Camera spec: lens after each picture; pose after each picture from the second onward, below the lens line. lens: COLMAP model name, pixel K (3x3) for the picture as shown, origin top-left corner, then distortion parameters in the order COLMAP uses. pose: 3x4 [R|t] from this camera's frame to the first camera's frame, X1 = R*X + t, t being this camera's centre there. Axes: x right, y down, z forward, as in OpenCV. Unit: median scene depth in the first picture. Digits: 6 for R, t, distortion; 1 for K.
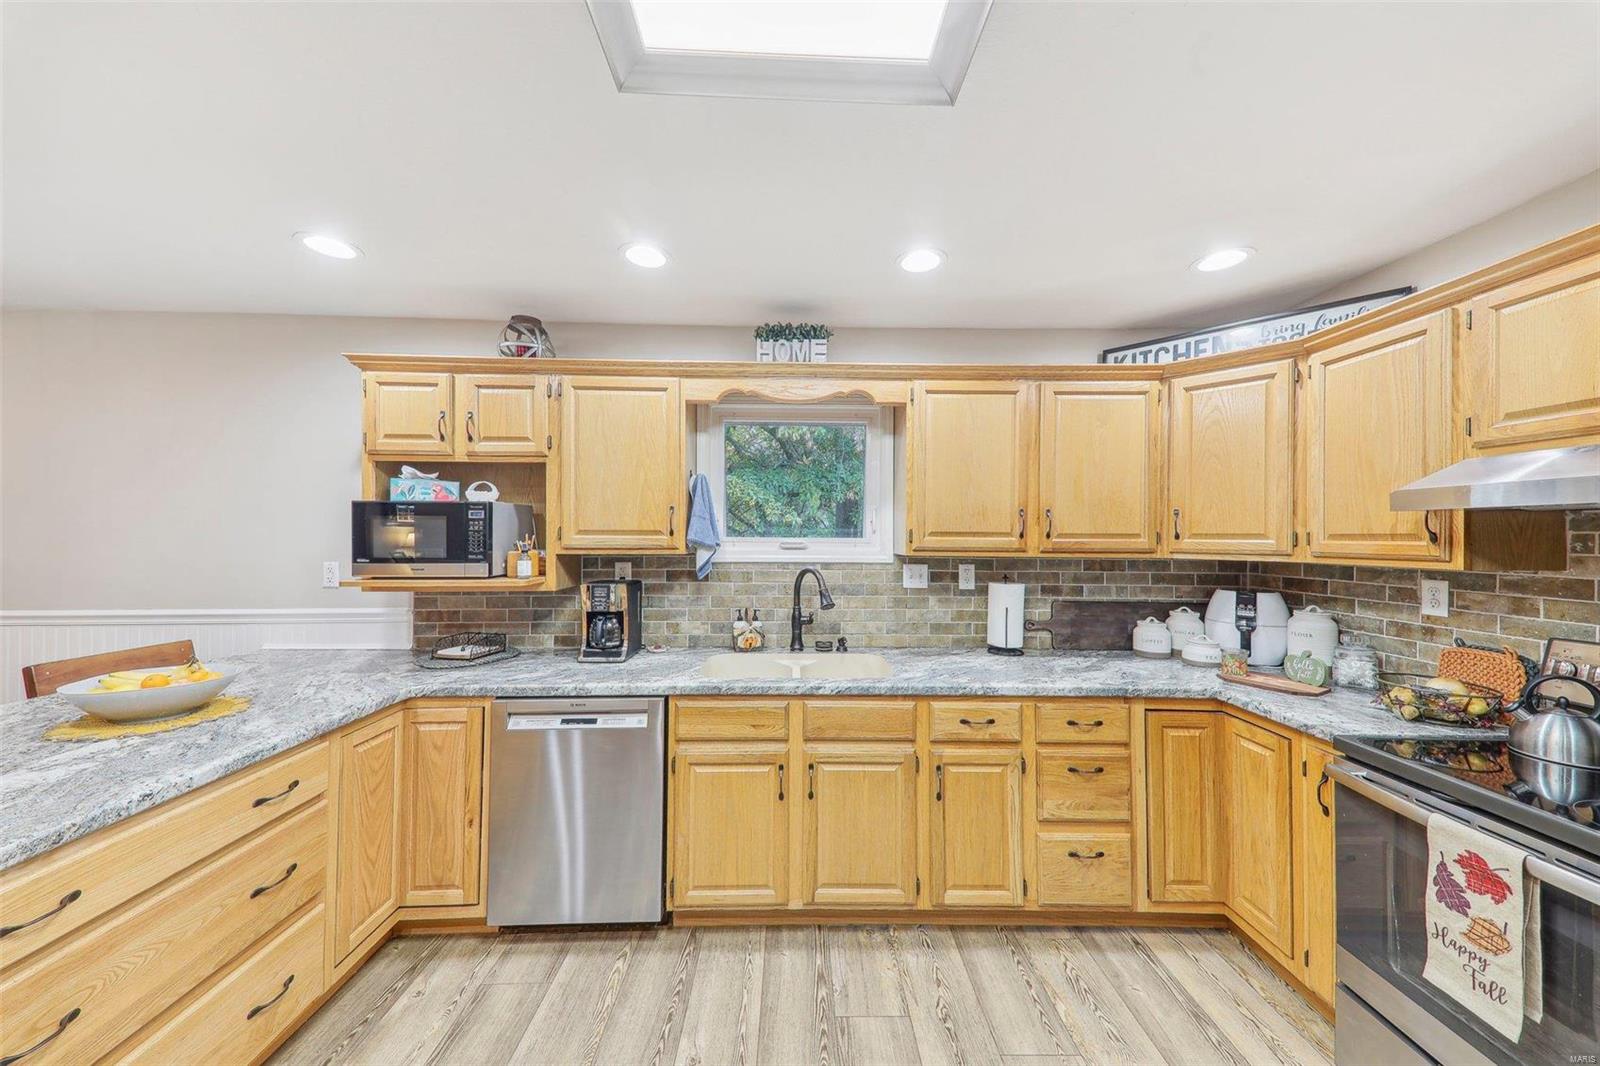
lens RADIAL K [[542.5, 0, 800.0], [0, 542.5, 533.0], [0, 0, 1]] dist [0.043575, -0.011332]
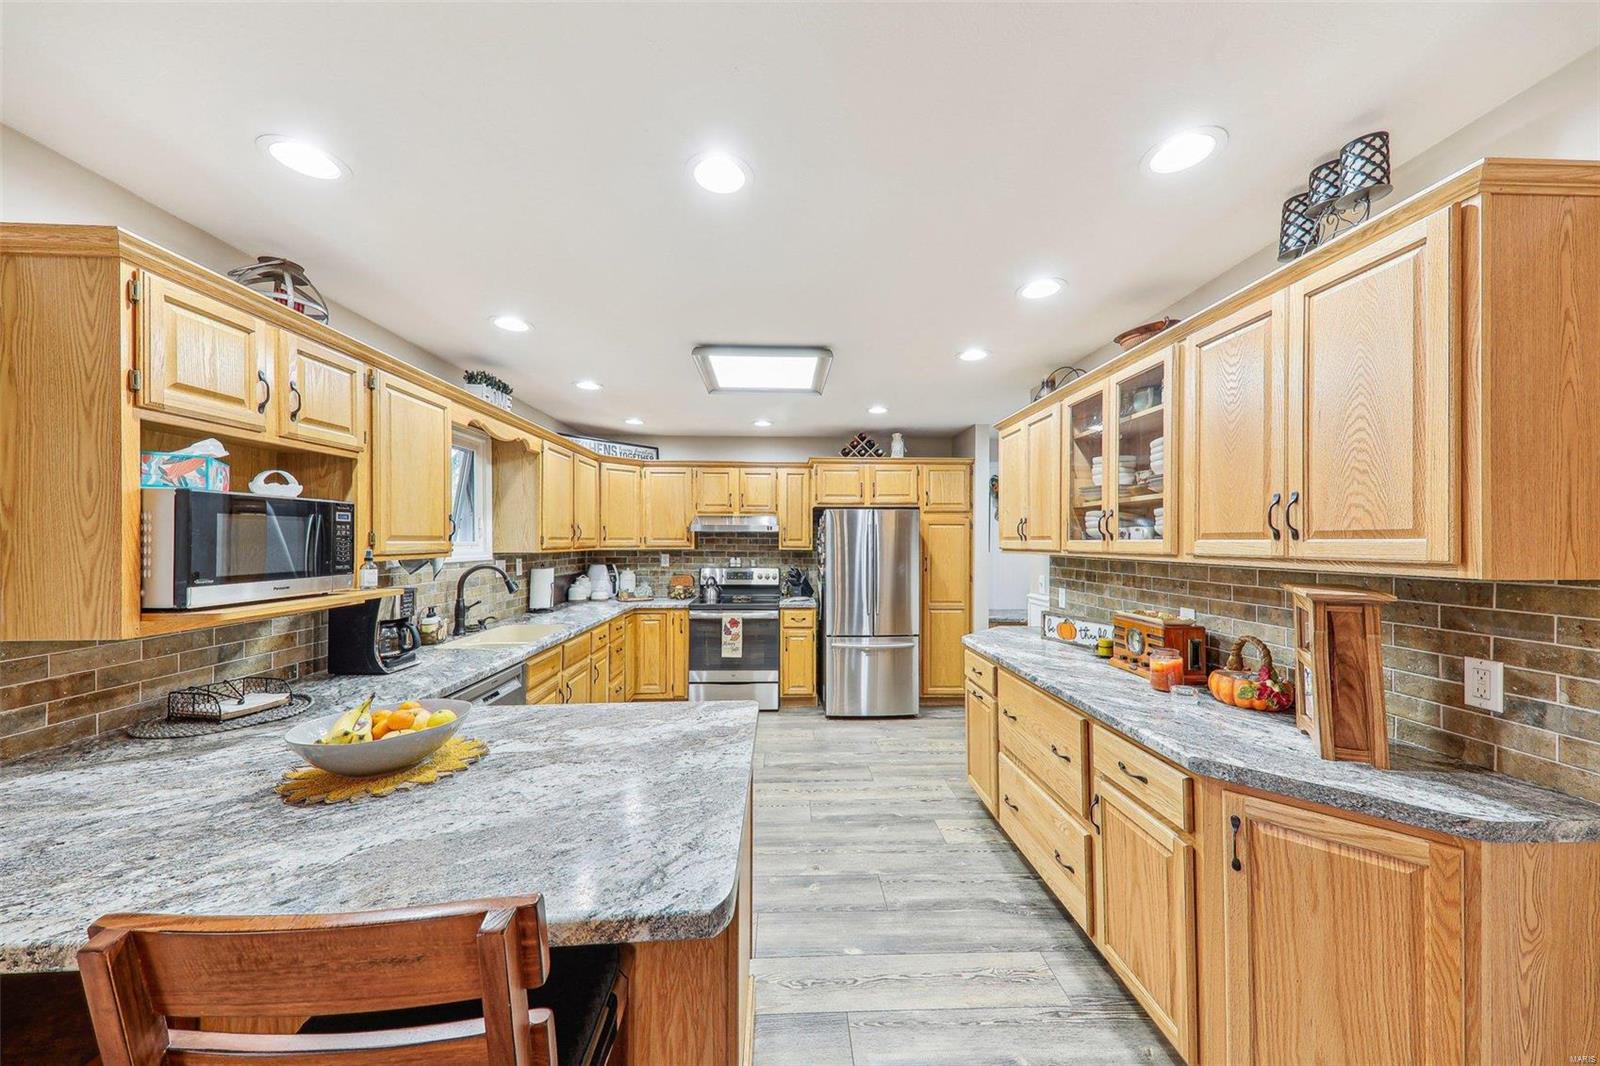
lens RADIAL K [[548.9, 0, 805.5], [0, 548.9, 541.6], [0, 0, 1]] dist [0.044999, -0.012809]
pose [[-0.025519, -0.008915, 0.999635, -1.409349], [-0.007017, 0.999937, 0.008738, -0.008237], [-0.999650, -0.006791, -0.025580, 0.300773]]
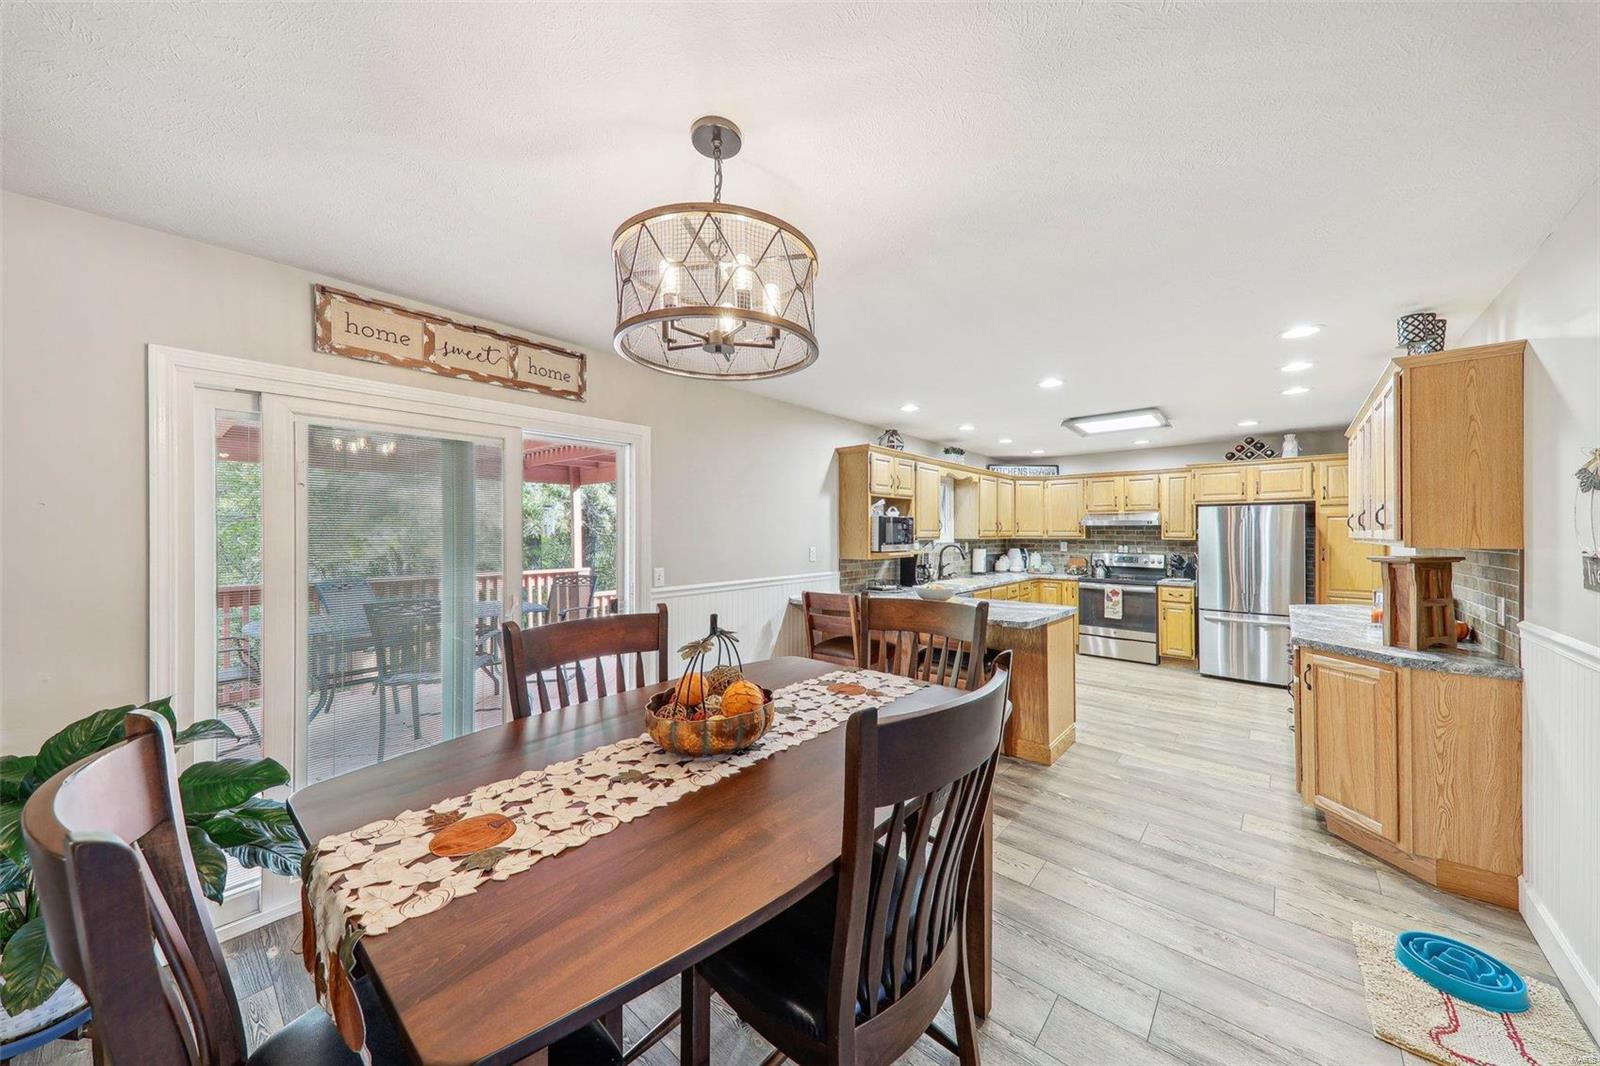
lens RADIAL K [[543.7, 0, 798.6], [0, 543.7, 531.5], [0, 0, 1]] dist [0.047258, -0.011607]
pose [[0.668634, -0.004397, 0.743579, -2.467002], [-0.001158, 0.999975, 0.006955, -0.012554], [-0.743591, -0.005512, 0.668612, -0.151992]]
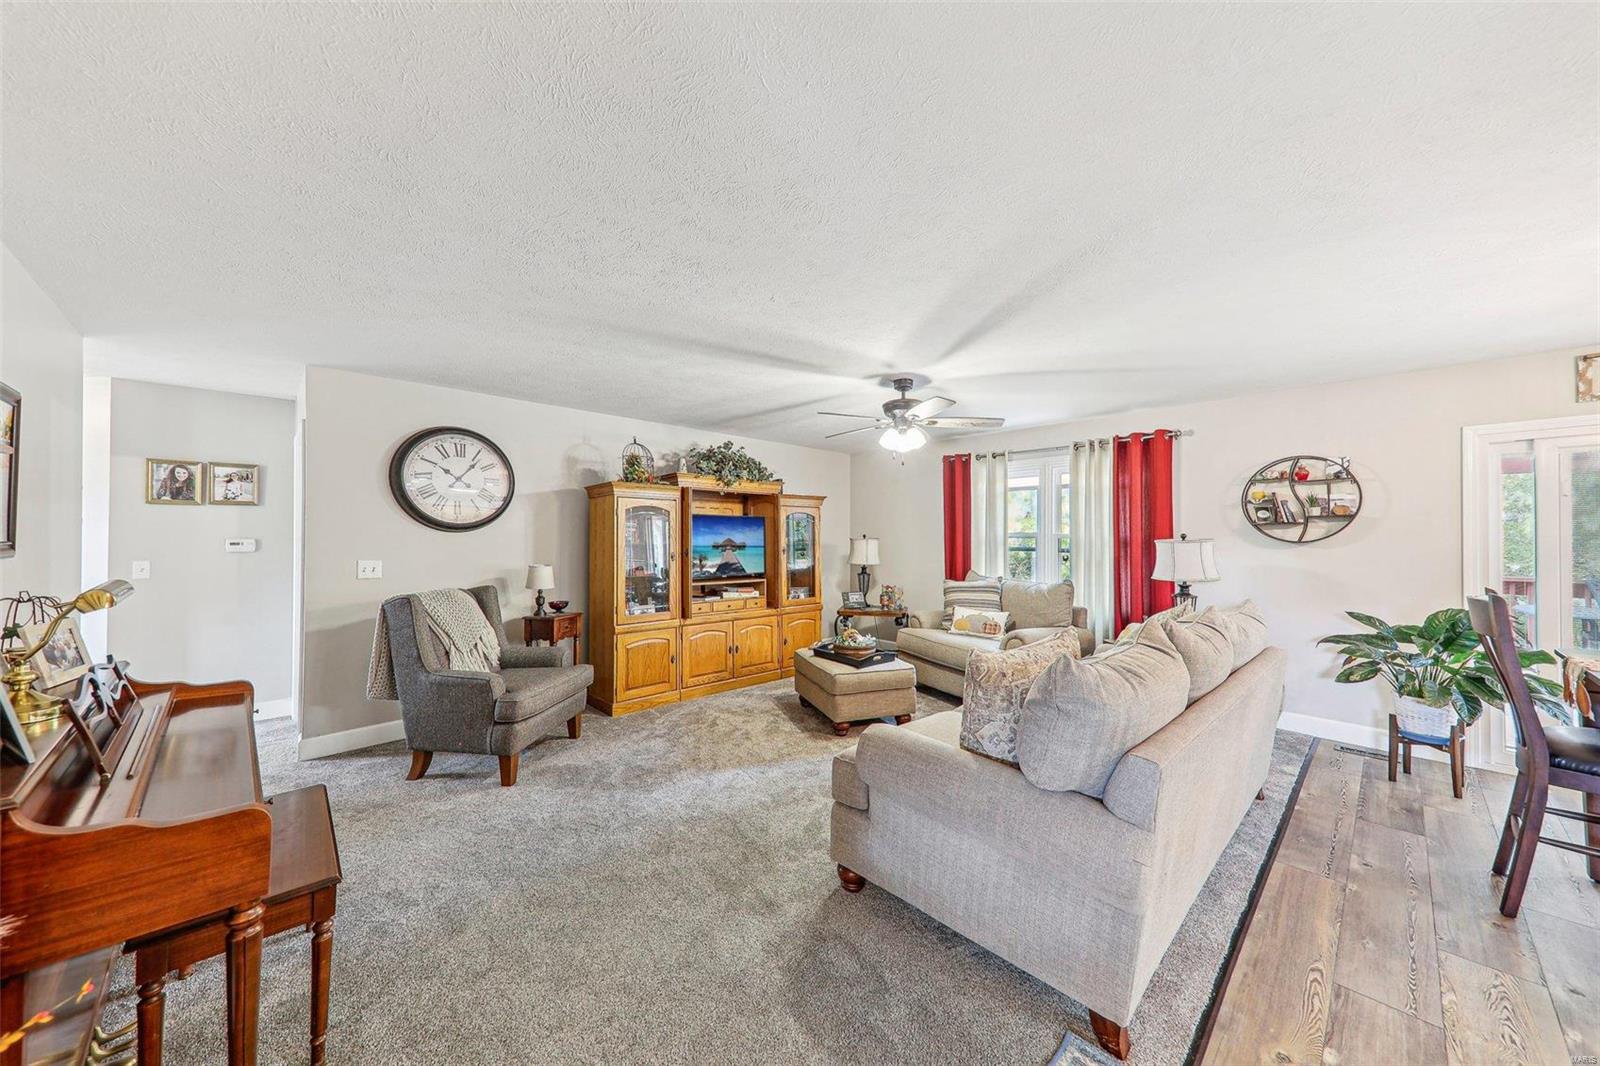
lens RADIAL K [[550.0, 0, 802.7], [0, 550.0, 532.6], [0, 0, 1]] dist [0.044769, -0.012253]
pose [[0.678226, -0.007997, -0.734810, -2.566952], [0.003525, 0.999965, -0.007630, 0.012009], [0.734845, 0.002585, 0.678230, -1.251511]]
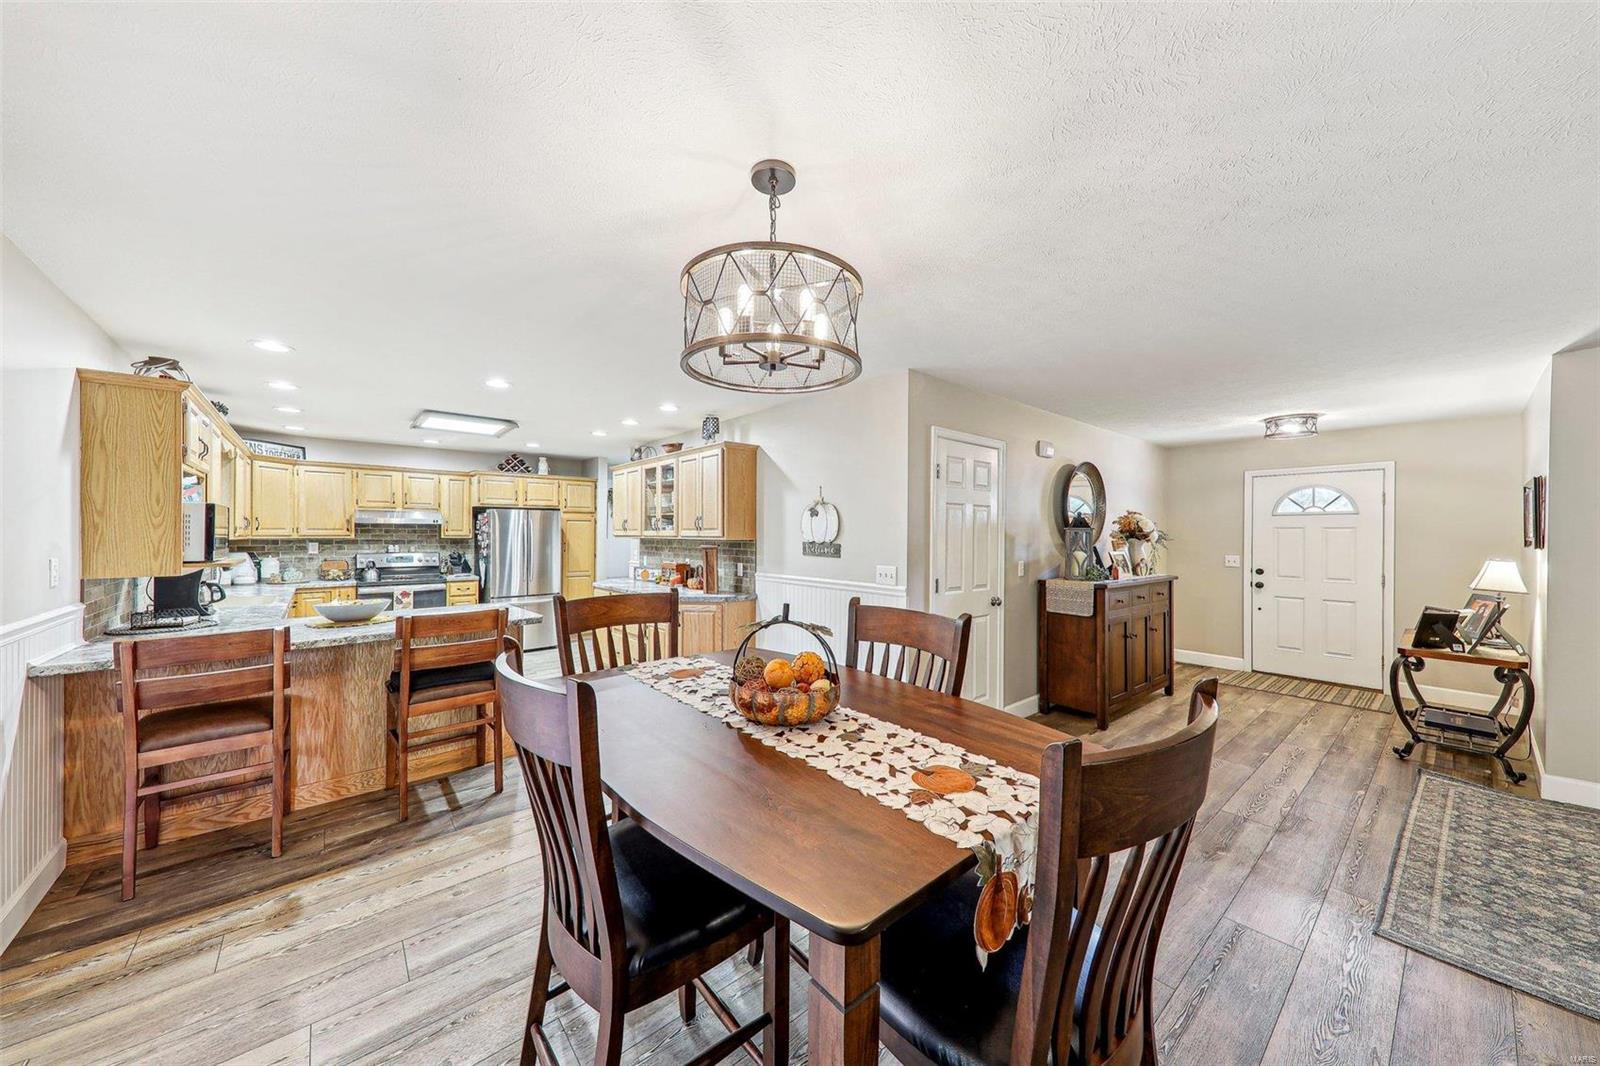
lens RADIAL K [[550.0, 0, 802.7], [0, 550.0, 532.6], [0, 0, 1]] dist [0.044769, -0.012253]
pose [[-0.635474, -0.007638, 0.772084, -2.630557], [-0.012030, 0.999928, -0.000010, -0.005617], [-0.772028, -0.009295, -0.635520, 0.747954]]
